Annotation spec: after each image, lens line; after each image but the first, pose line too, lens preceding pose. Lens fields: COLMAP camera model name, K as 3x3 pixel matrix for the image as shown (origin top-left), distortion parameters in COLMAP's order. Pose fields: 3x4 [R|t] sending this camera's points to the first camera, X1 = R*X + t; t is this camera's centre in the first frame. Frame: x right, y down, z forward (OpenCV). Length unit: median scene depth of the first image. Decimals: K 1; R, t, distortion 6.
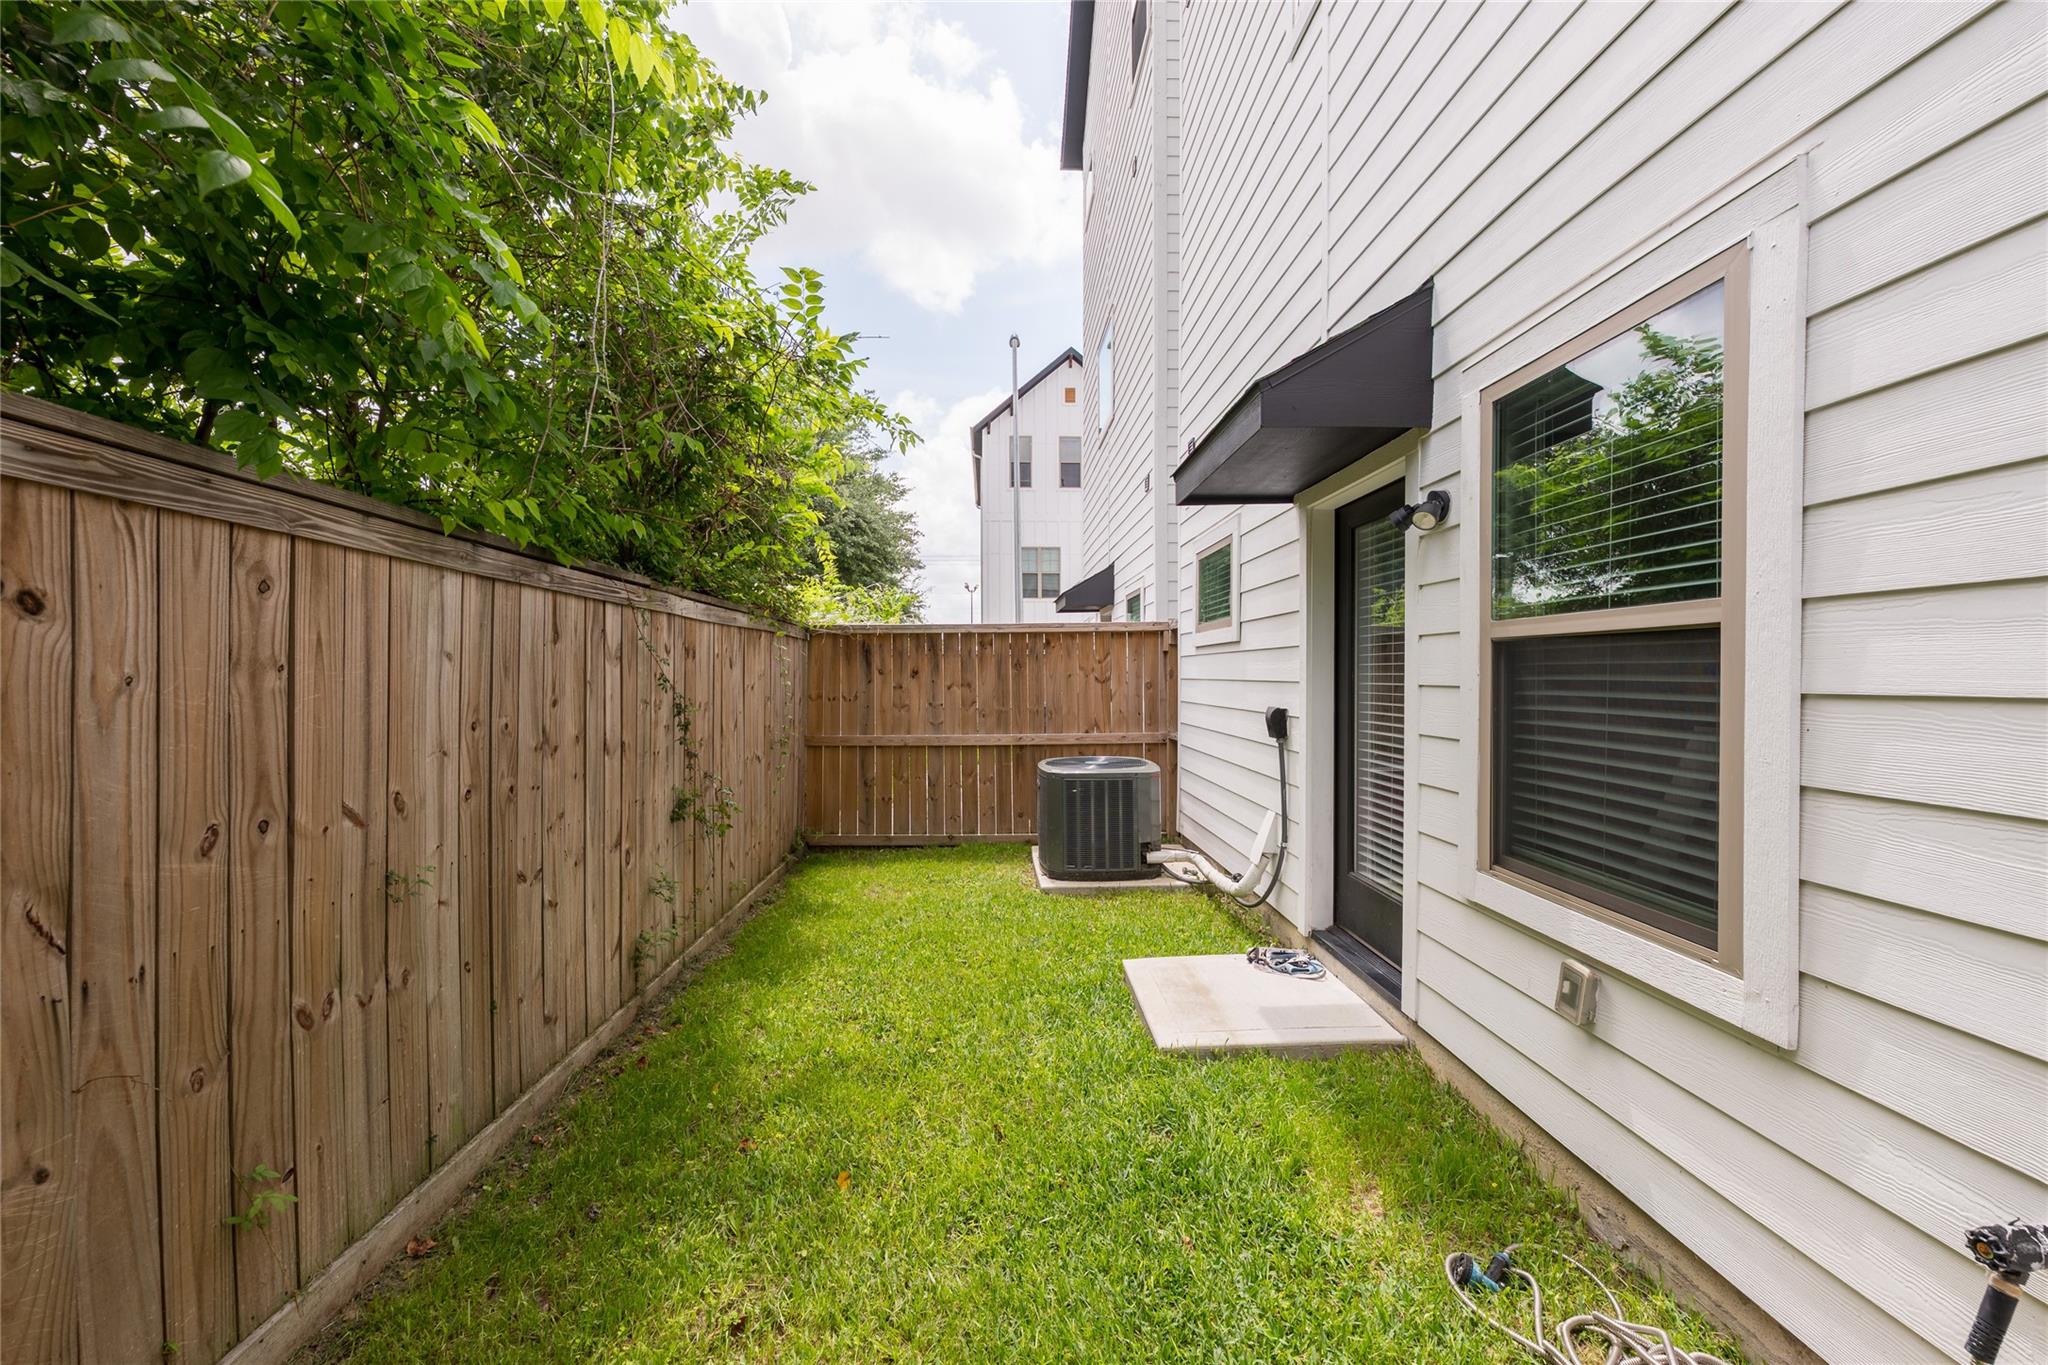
lens RADIAL K [[807.9, 0, 1022.6], [0, 807.9, 671.9], [0, 0, 1]] dist [-0.000952, 0.000130]
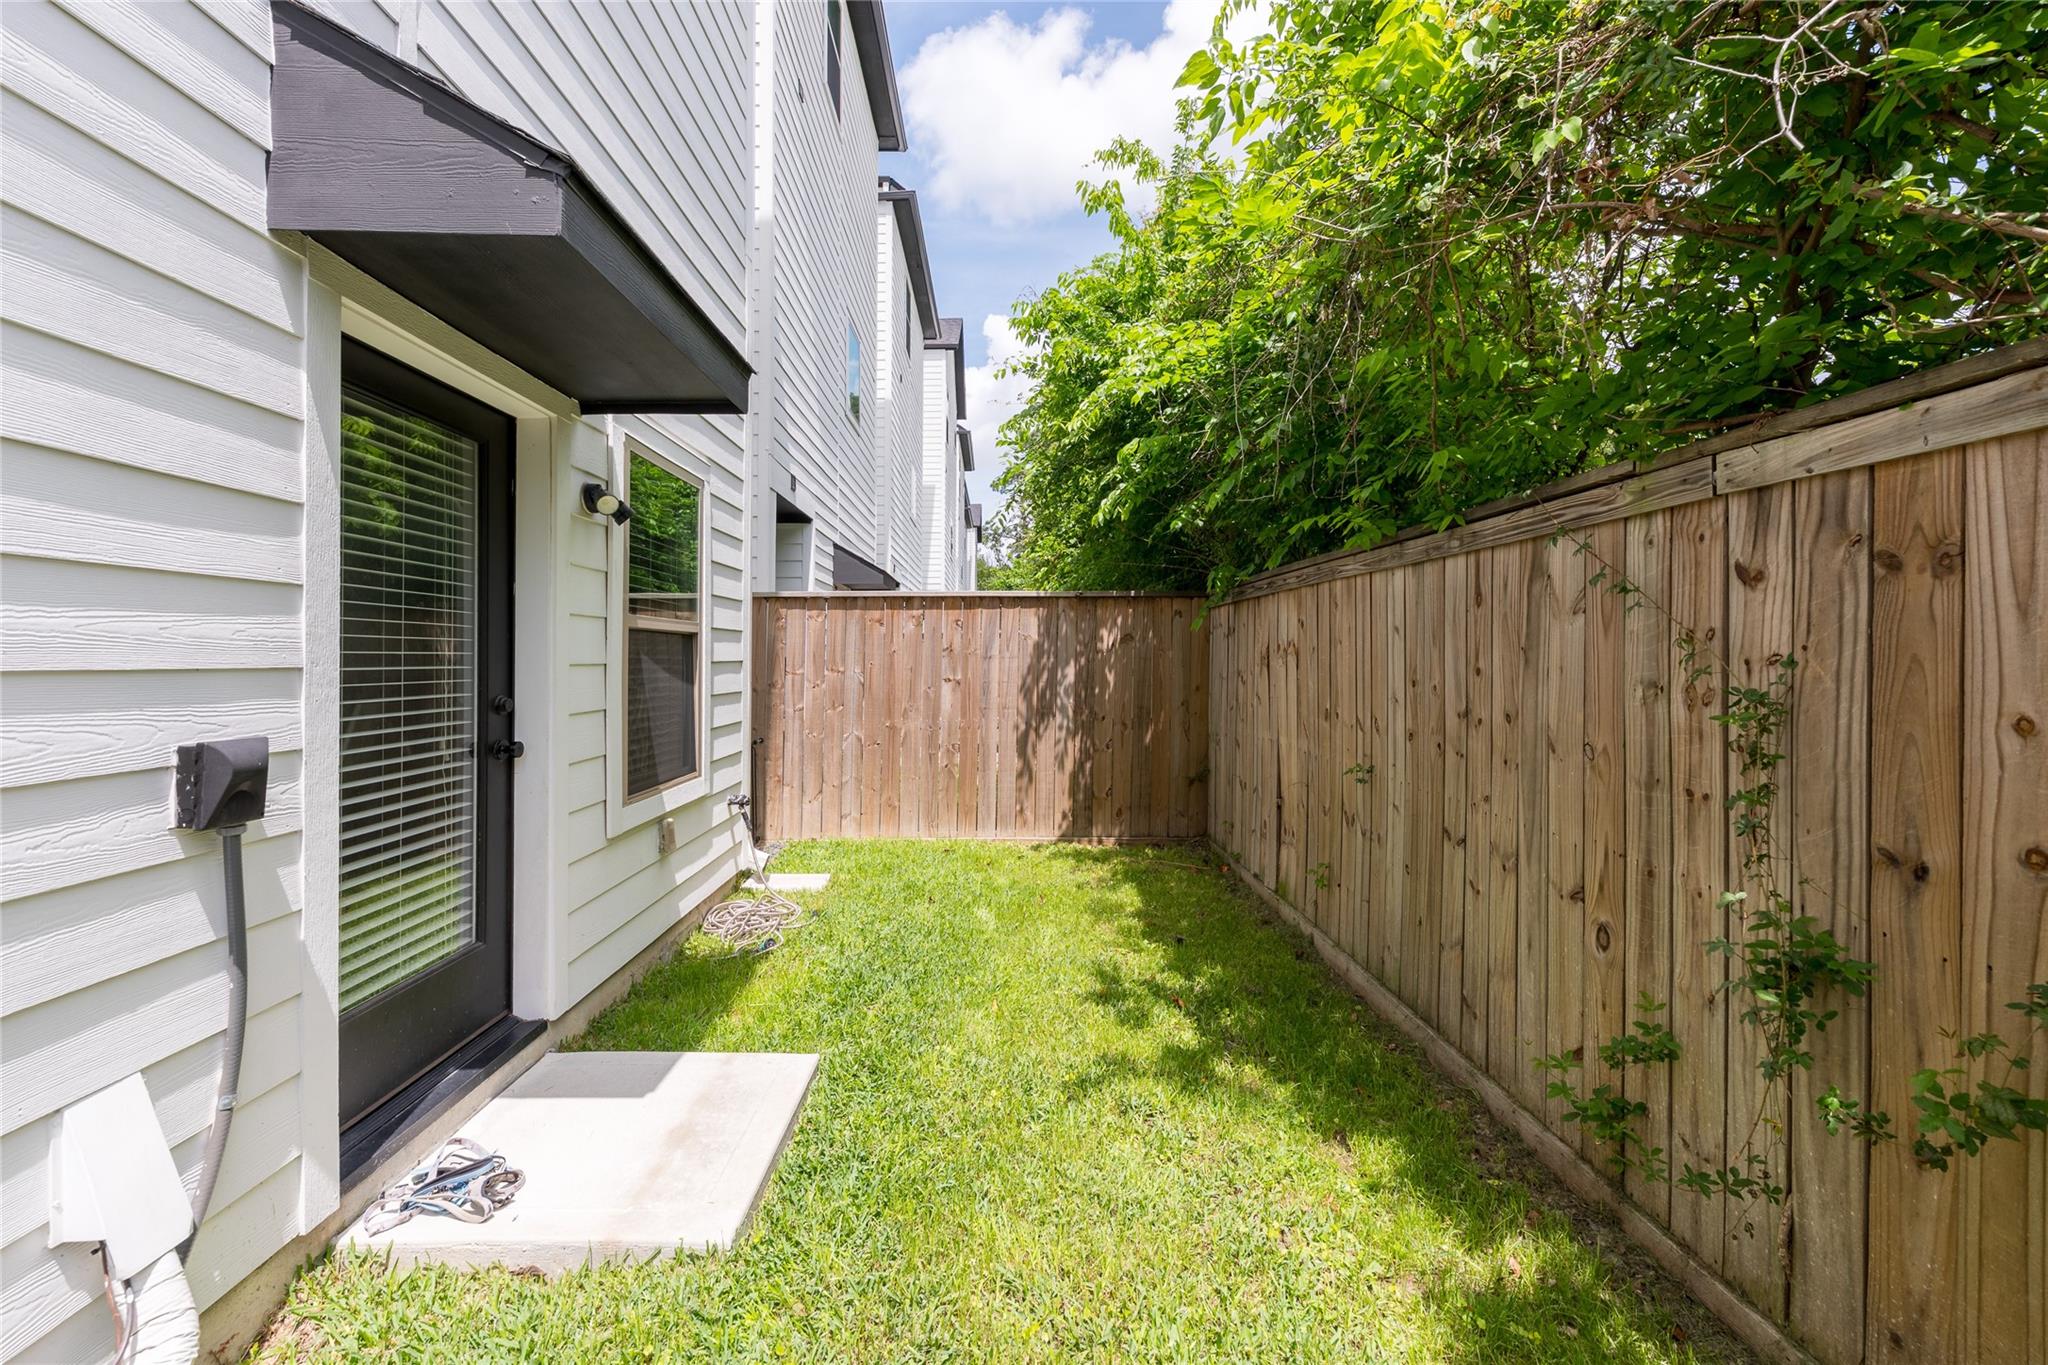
lens RADIAL K [[807.9, 0, 1022.6], [0, 807.9, 671.9], [0, 0, 1]] dist [-0.000952, 0.000130]
pose [[-0.999747, 0.019807, 0.010628, -0.065314], [0.019945, 0.999717, 0.012984, 0.012429], [-0.010368, 0.013193, -0.999859, 1.516484]]
